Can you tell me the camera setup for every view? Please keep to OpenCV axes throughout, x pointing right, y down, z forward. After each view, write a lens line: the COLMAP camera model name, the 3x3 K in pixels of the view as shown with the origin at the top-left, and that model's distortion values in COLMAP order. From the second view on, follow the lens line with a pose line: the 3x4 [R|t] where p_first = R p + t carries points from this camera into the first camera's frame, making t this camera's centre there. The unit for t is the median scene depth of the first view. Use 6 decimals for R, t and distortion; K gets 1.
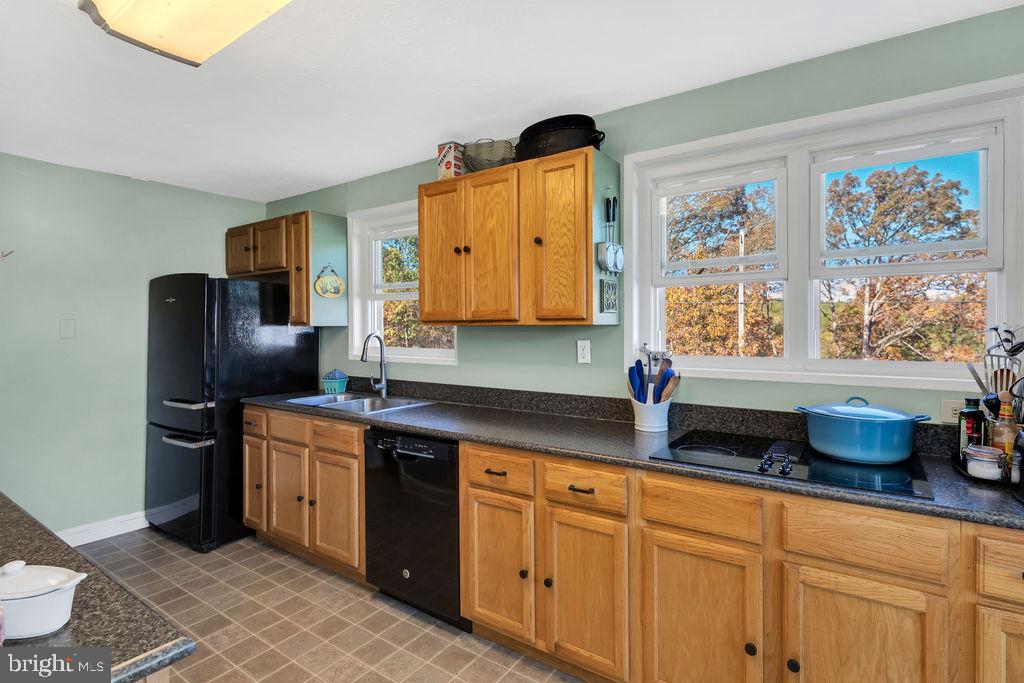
lens RADIAL K [[505.4, 0, 510.0], [0, 505.4, 335.1], [0, 0, 1]] dist [-0.000194, -0.000104]
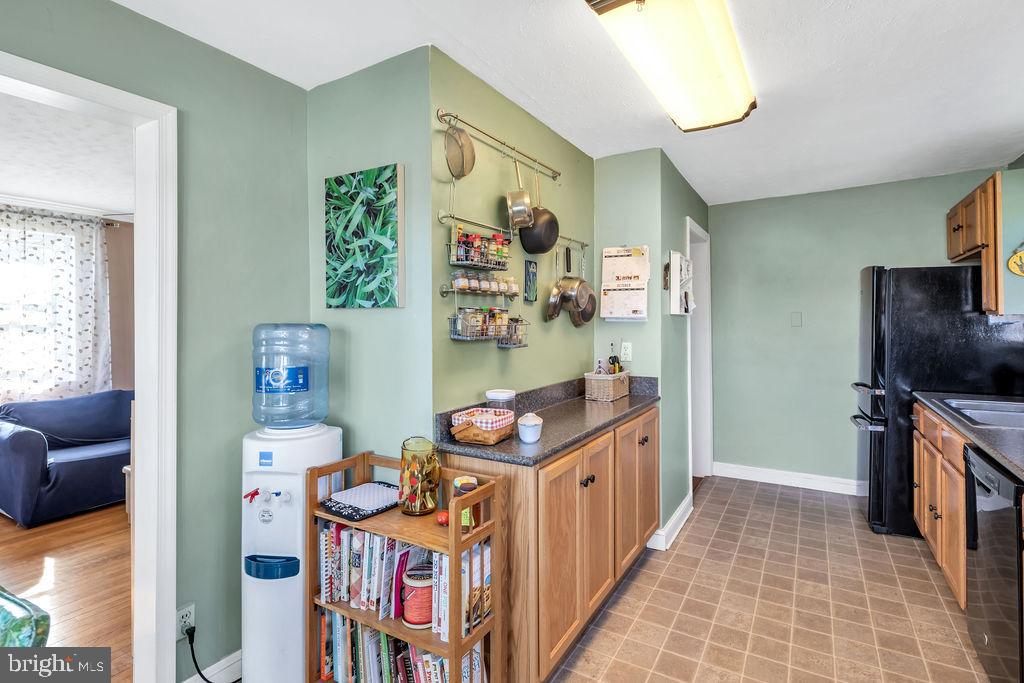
lens RADIAL K [[505.4, 0, 510.0], [0, 505.4, 335.1], [0, 0, 1]] dist [-0.000194, -0.000104]
pose [[0.071439, 0.029189, -0.997018, 0.375821], [-0.004539, 0.999571, 0.028939, -0.004696], [0.997435, 0.002458, 0.071540, 0.173063]]
